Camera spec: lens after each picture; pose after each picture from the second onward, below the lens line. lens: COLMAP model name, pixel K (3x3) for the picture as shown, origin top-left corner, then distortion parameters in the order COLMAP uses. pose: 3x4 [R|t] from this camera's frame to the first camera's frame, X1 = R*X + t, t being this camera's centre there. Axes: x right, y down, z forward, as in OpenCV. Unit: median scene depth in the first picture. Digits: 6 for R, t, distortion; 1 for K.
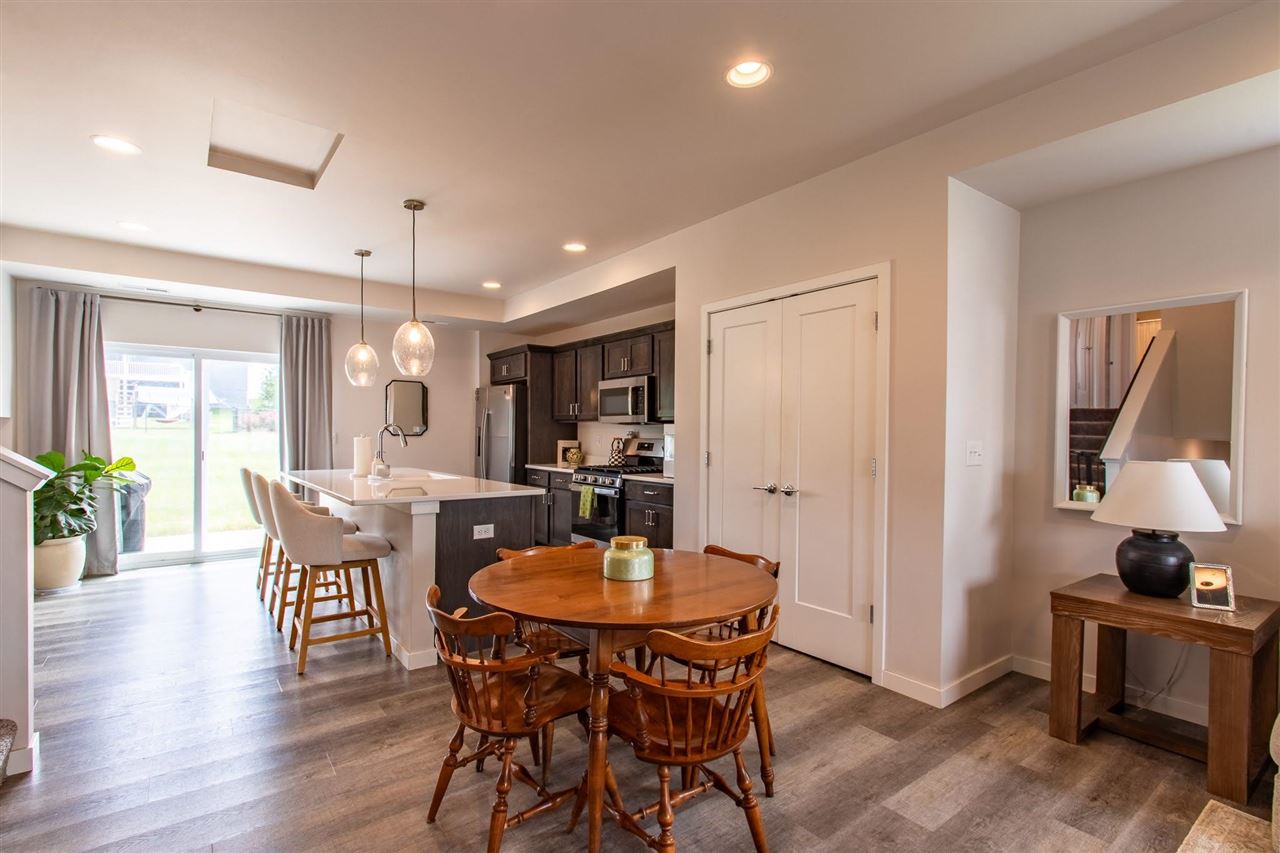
lens RADIAL K [[600.3, 0, 637.8], [0, 600.3, 440.1], [0, 0, 1]] dist [-0.001244, -0.000218]
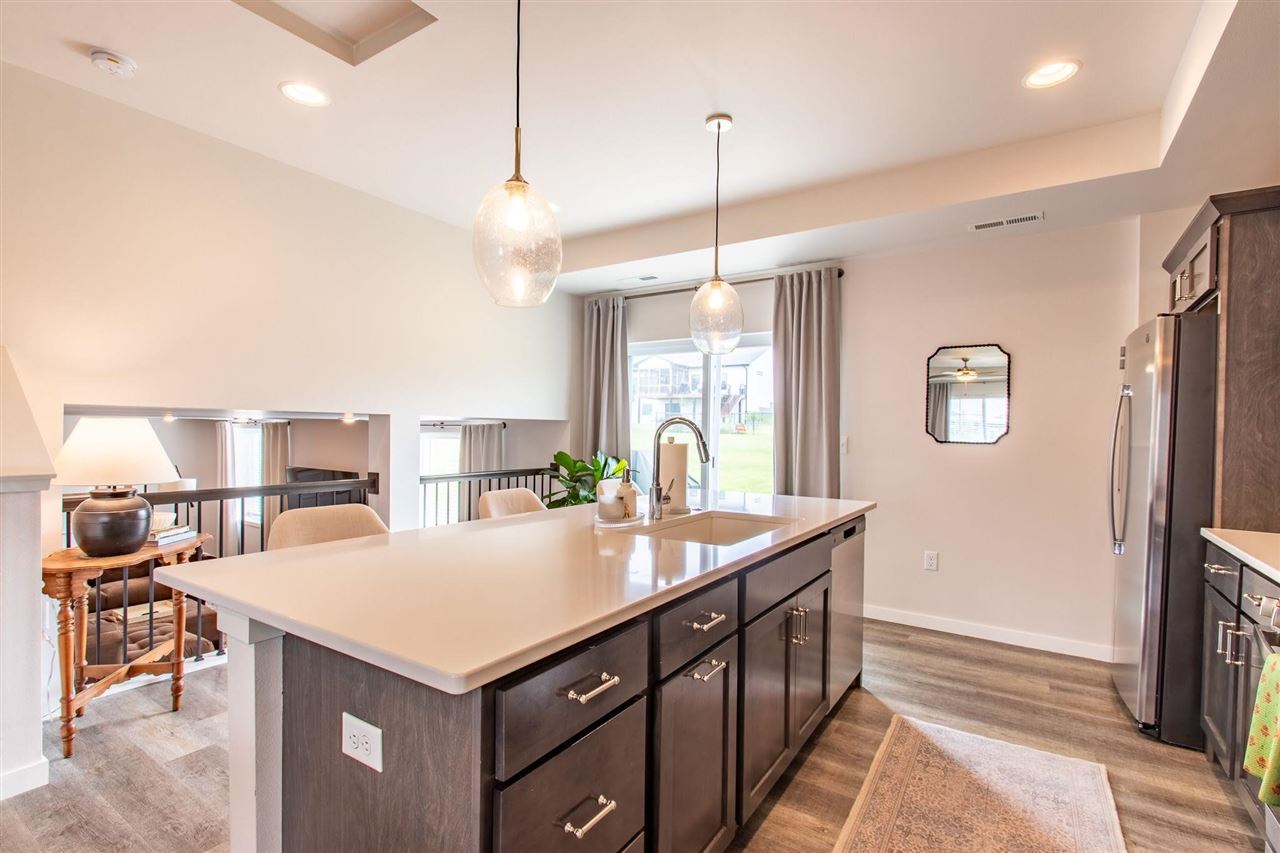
lens RADIAL K [[600.3, 0, 637.8], [0, 600.3, 440.1], [0, 0, 1]] dist [-0.001244, -0.000218]
pose [[0.332177, 0.013506, -0.943120, 0.060319], [-0.025387, 0.999663, 0.005374, -0.008482], [0.942875, 0.022158, 0.332408, 0.689848]]
